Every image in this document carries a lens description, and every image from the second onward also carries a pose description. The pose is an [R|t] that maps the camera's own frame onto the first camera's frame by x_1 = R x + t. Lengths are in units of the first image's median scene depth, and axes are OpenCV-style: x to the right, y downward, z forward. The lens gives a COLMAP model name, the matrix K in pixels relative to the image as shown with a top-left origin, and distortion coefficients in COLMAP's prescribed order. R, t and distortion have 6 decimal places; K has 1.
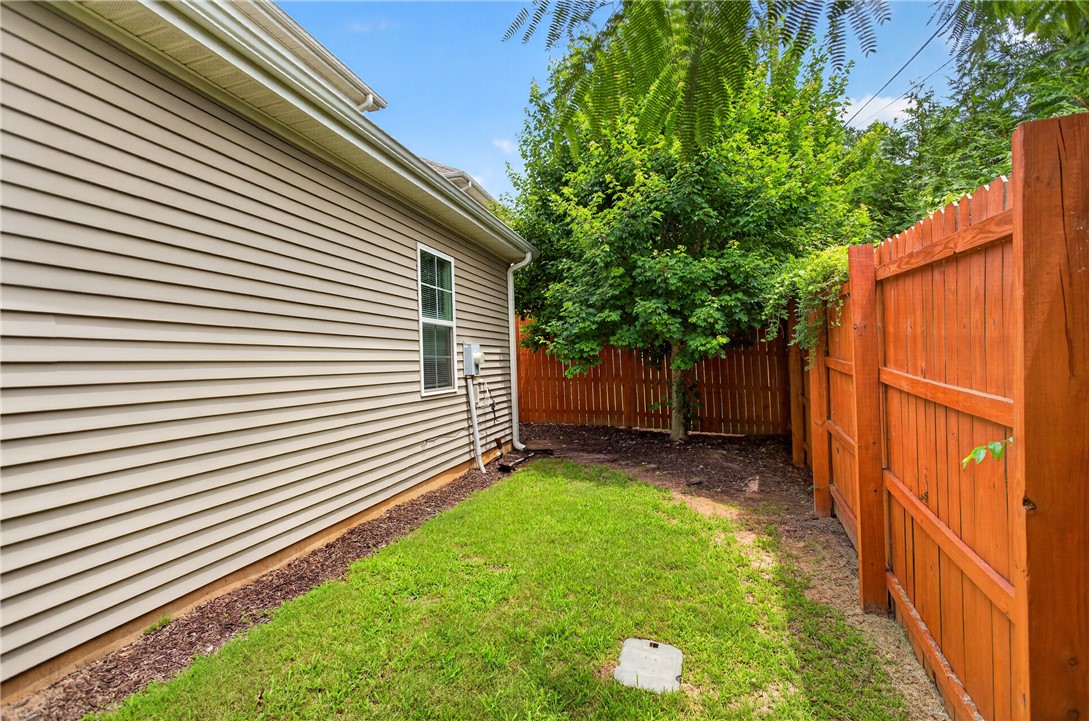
lens RADIAL K [[540.8, 0, 548.0], [0, 540.8, 356.9], [0, 0, 1]] dist [-0.011665, 0.003443]
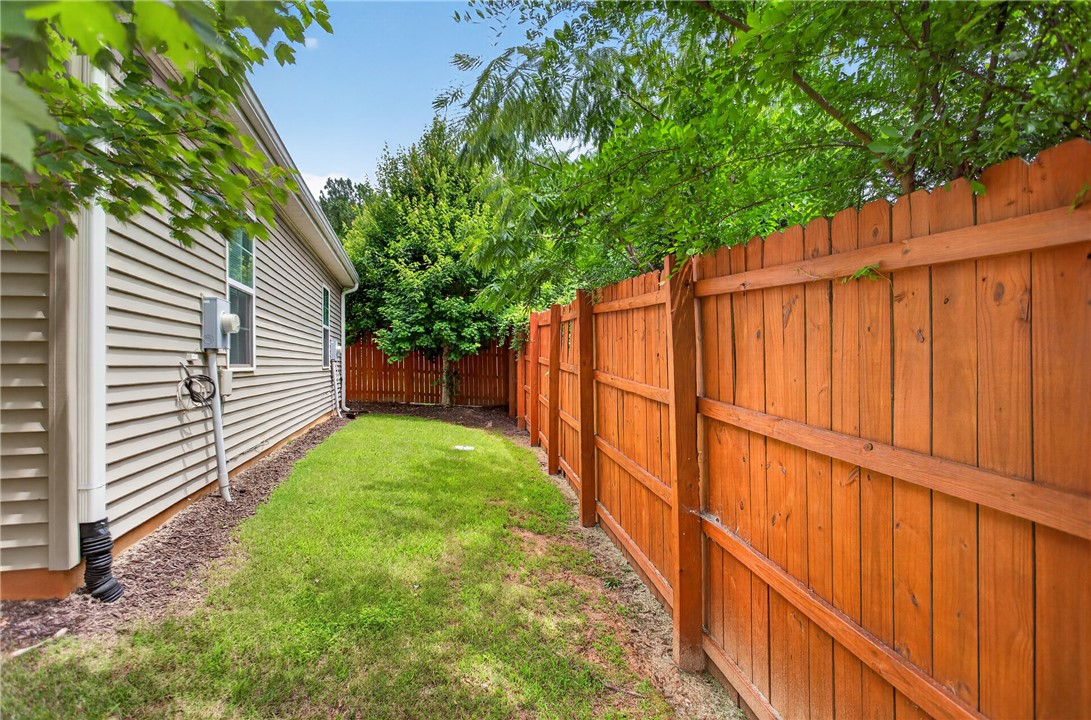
lens RADIAL K [[541.8, 0, 545.8], [0, 541.8, 359.8], [0, 0, 1]] dist [-0.011665, 0.003443]
pose [[0.883956, 0.034932, 0.466263, -0.356055], [-0.031538, 0.999389, -0.015082, 0.041367], [-0.466504, -0.001373, 0.884518, -0.812019]]
